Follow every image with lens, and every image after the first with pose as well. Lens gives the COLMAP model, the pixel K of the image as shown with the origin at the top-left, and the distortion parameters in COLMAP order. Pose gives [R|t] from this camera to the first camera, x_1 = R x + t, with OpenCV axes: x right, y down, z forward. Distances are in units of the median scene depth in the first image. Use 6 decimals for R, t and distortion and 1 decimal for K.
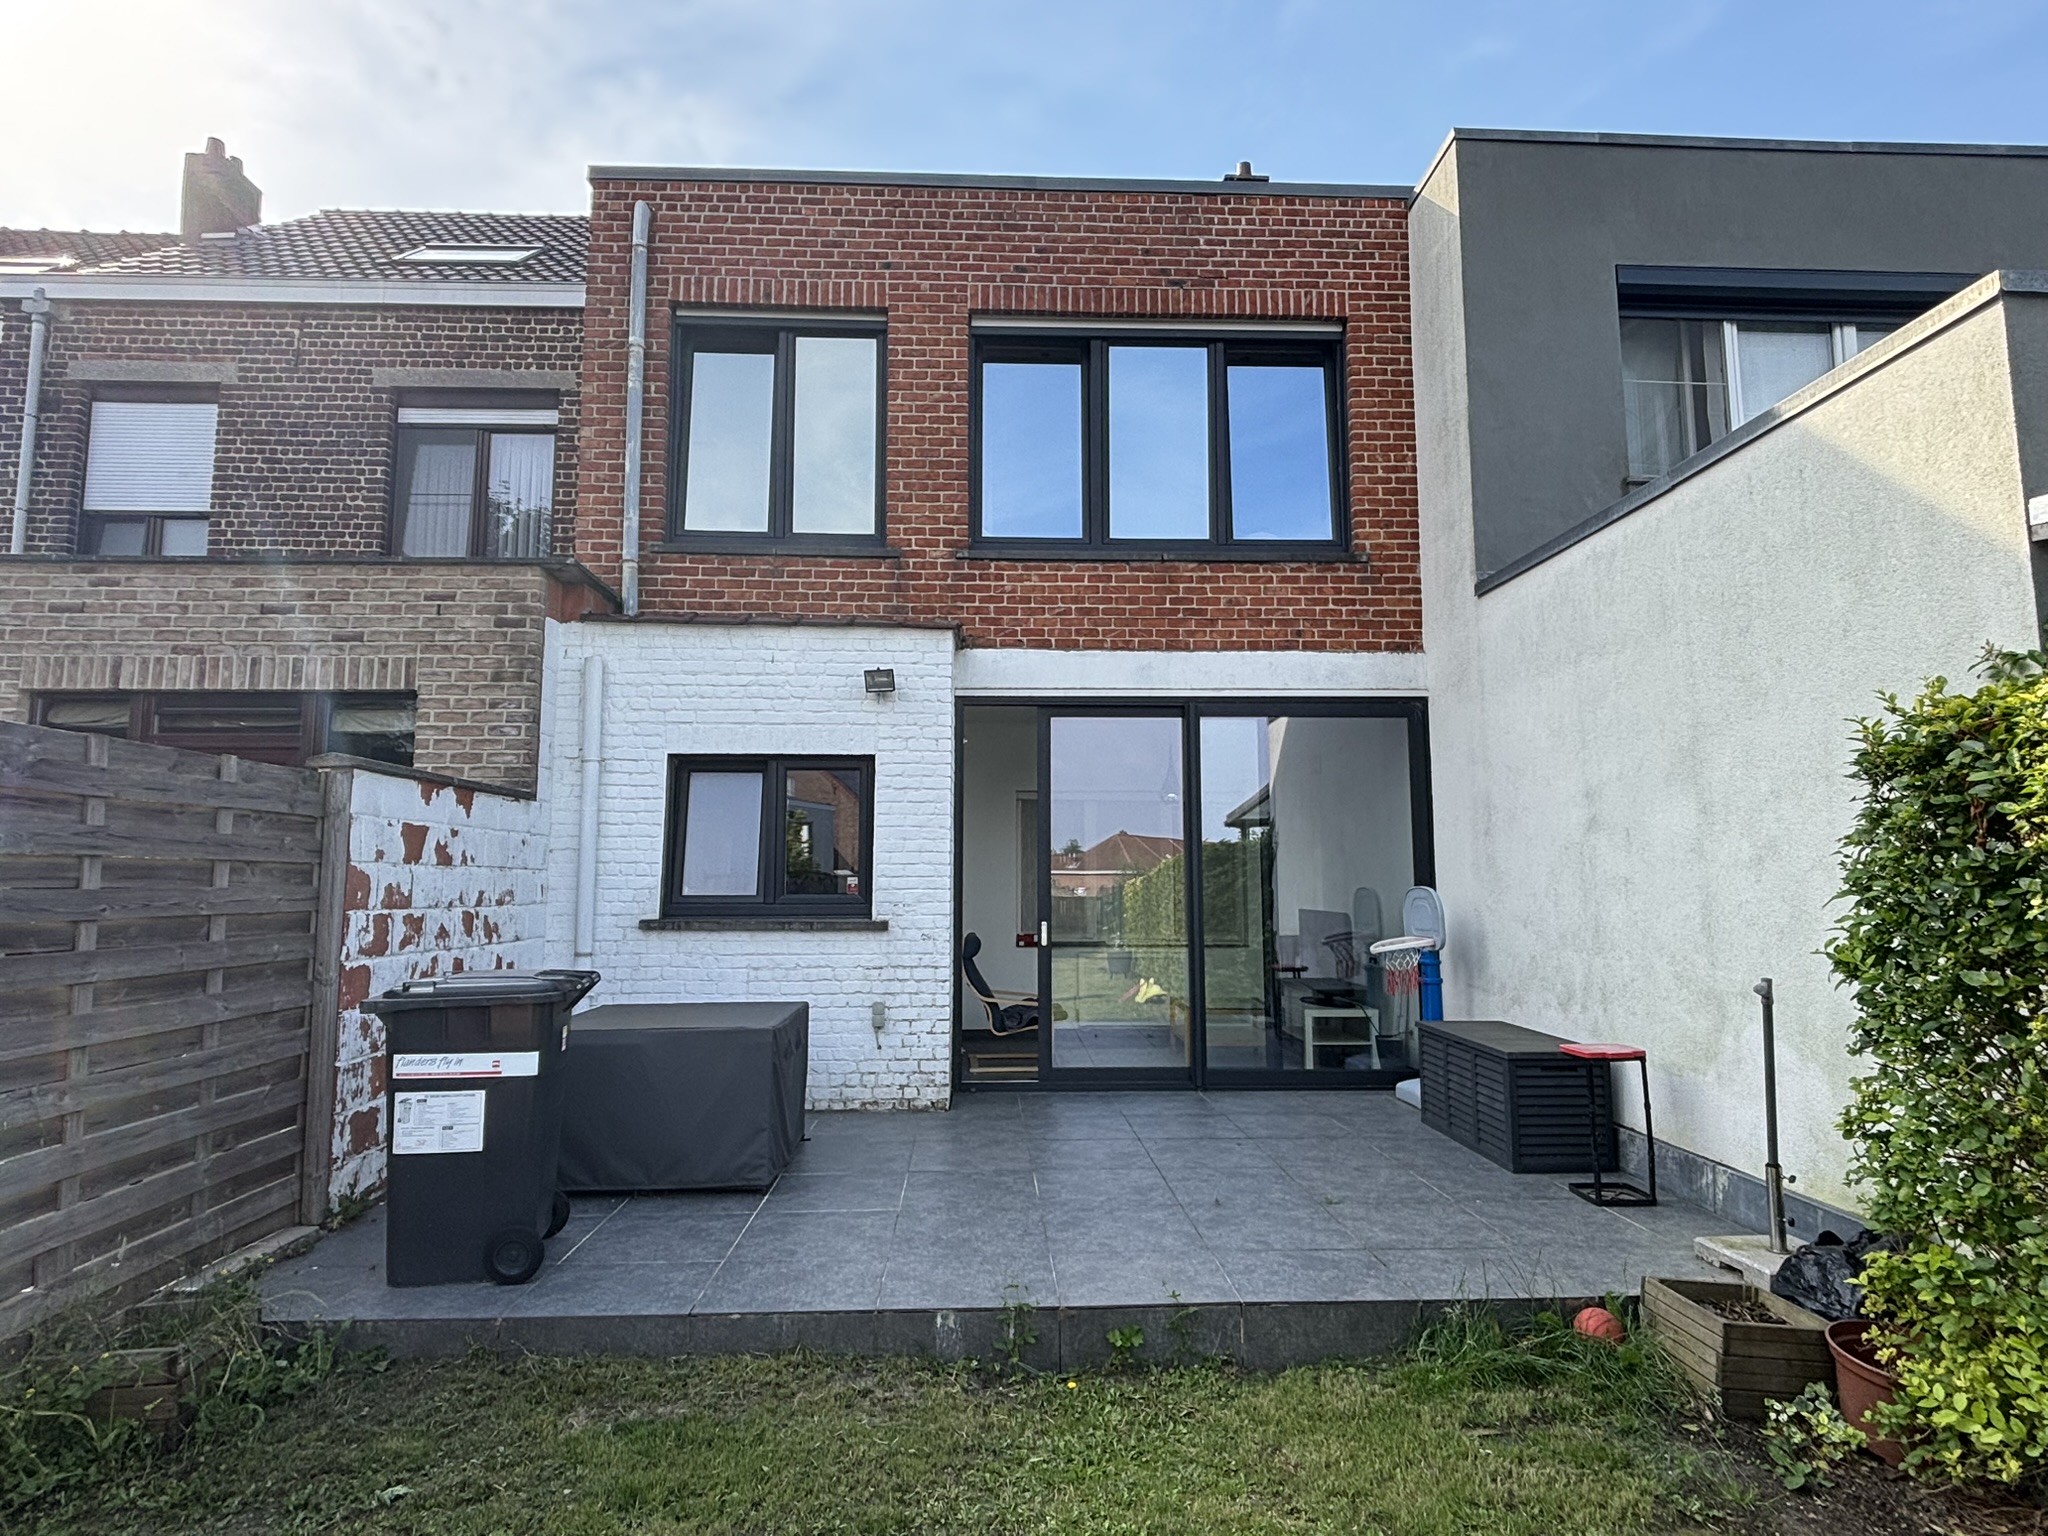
lens RADIAL K [[1078.2, 0, 1024.0], [0, 1078.2, 768.0], [0, 0, 1]] dist [-0.002801, -0.001617]
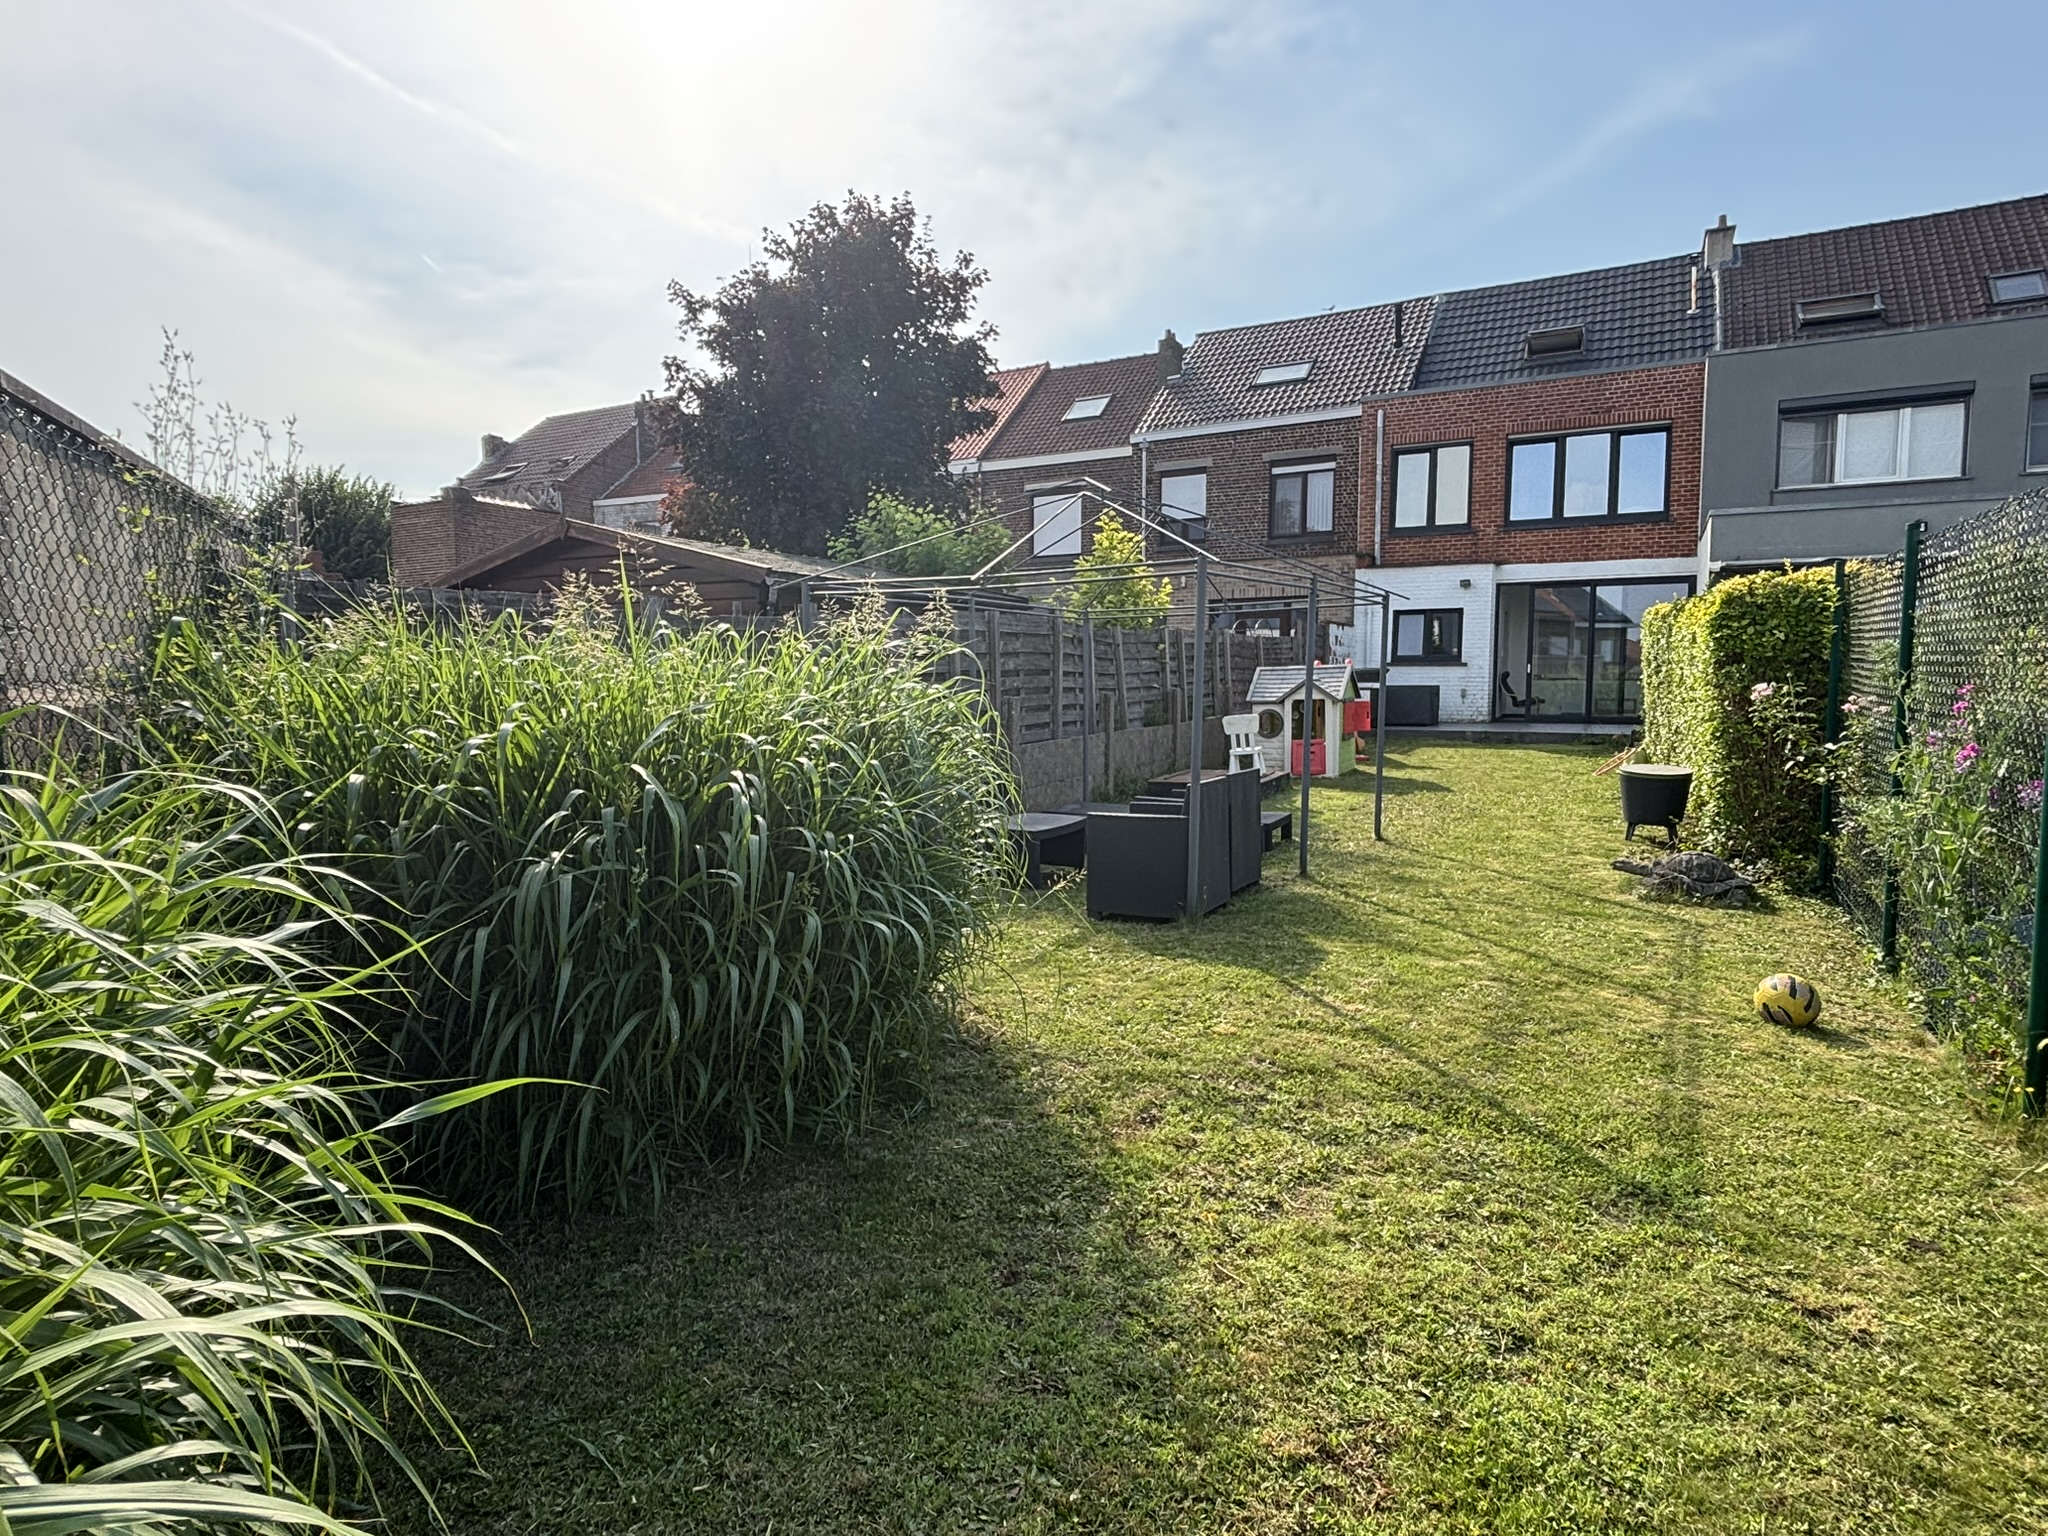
lens RADIAL K [[1078.2, 0, 1024.0], [0, 1078.2, 768.0], [0, 0, 1]] dist [-0.002801, -0.001617]
pose [[0.846508, 0.045323, -0.530444, 0.394549], [0.055844, 0.983313, 0.173136, -0.145122], [0.529440, -0.176183, 0.829851, -2.006356]]
